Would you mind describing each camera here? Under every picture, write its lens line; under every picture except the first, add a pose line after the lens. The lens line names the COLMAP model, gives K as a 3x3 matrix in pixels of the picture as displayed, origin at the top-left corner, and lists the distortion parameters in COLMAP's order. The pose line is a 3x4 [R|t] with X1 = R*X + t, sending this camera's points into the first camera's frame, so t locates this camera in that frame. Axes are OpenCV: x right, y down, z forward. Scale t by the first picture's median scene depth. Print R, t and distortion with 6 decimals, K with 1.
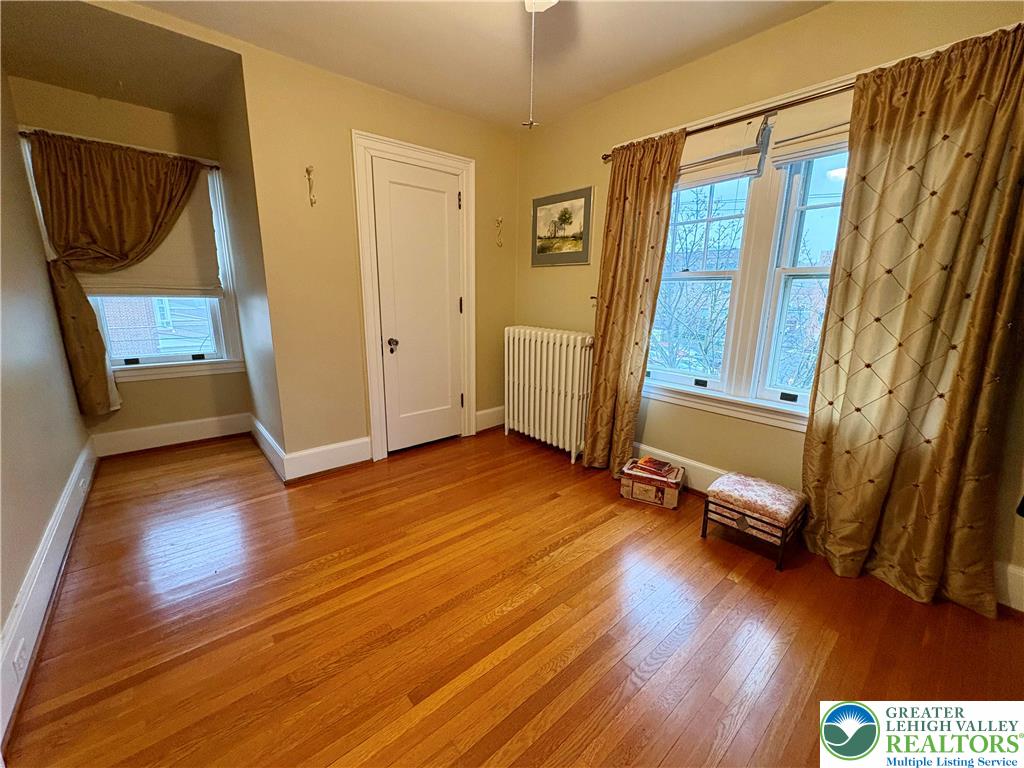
lens RADIAL K [[406.5, 0, 511.5], [0, 406.5, 386.2], [0, 0, 1]] dist [0.000623, -0.000350]
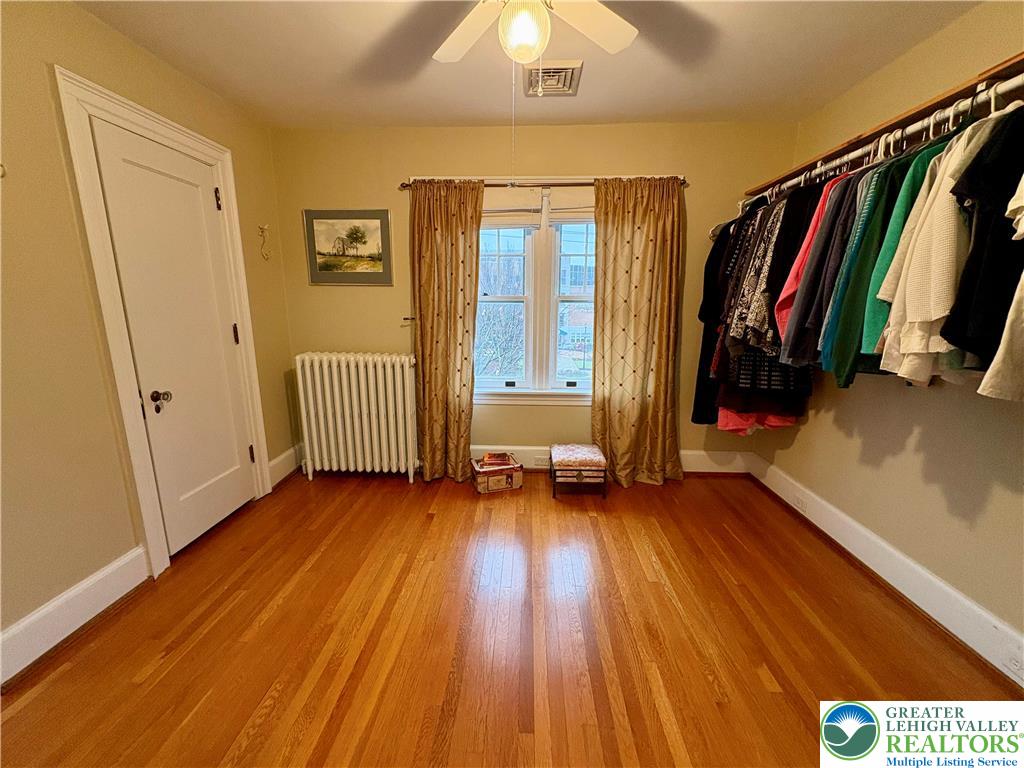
lens RADIAL K [[406.5, 0, 510.2], [0, 406.5, 387.0], [0, 0, 1]] dist [0.000623, -0.000350]
pose [[0.684113, -0.162582, 0.711025, -0.448945], [0.168305, 0.983720, 0.063001, -0.081766], [-0.709692, 0.076569, 0.700339, 0.127134]]
